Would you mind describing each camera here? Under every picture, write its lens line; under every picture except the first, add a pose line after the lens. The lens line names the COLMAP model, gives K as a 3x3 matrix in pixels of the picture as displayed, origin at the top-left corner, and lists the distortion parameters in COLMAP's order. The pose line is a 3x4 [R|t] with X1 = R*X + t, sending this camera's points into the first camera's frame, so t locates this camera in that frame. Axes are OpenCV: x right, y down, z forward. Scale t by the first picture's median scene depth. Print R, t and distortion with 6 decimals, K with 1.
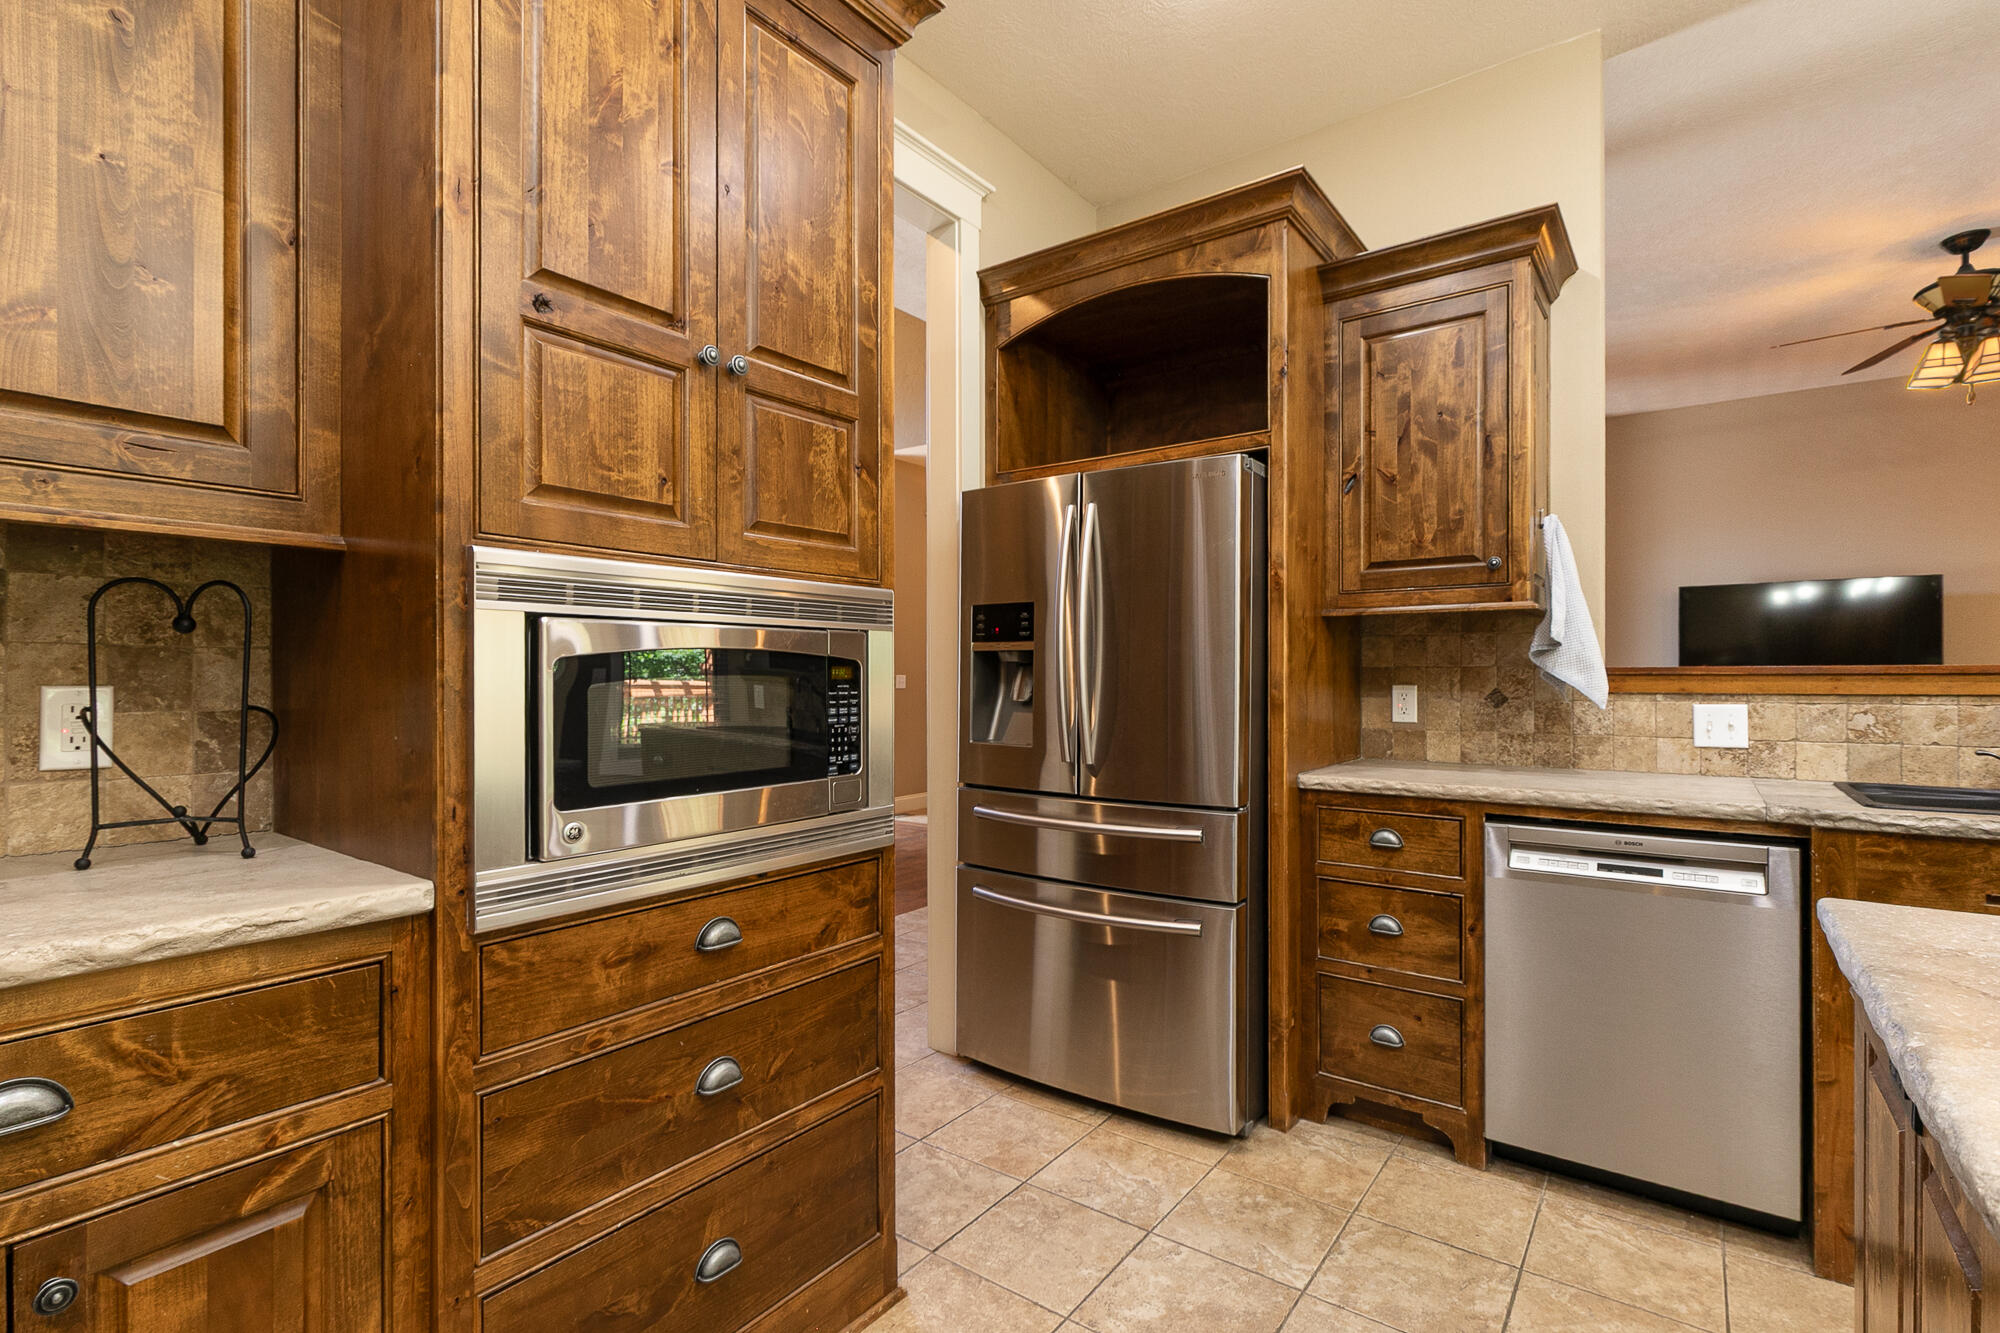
lens RADIAL K [[926.8, 0, 998.9], [0, 926.8, 669.4], [0, 0, 1]] dist [0.012165, 0.000577]
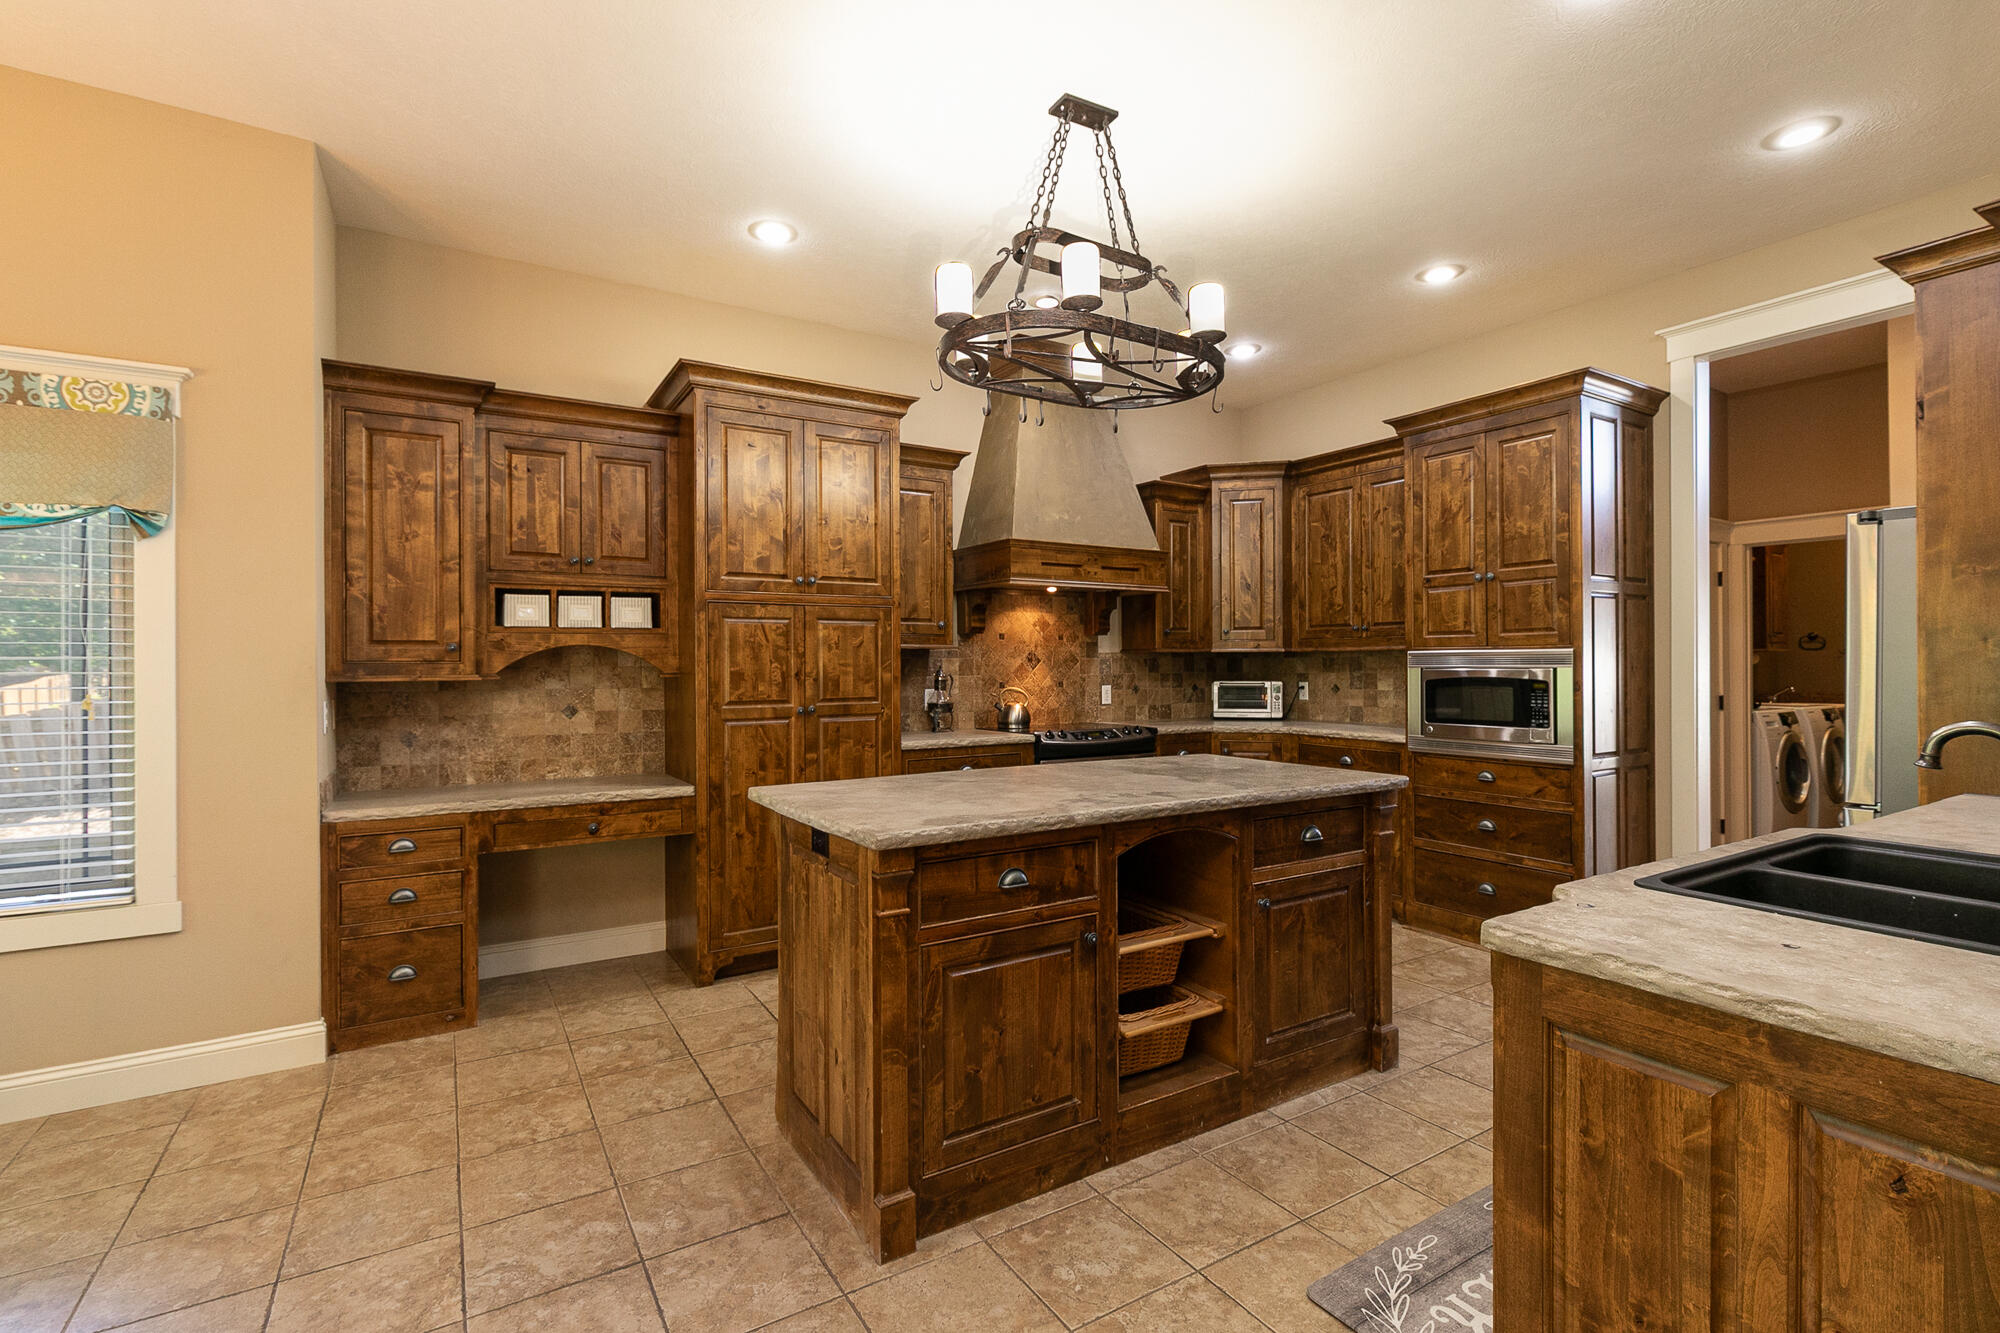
lens RADIAL K [[926.8, 0, 1001.8], [0, 926.8, 667.0], [0, 0, 1]] dist [0.012165, 0.000577]
pose [[-0.356365, 0.000985, -0.934346, 2.943922], [0.003075, 0.999995, -0.000118, -0.056590], [0.934342, -0.002915, -0.356366, 0.632946]]
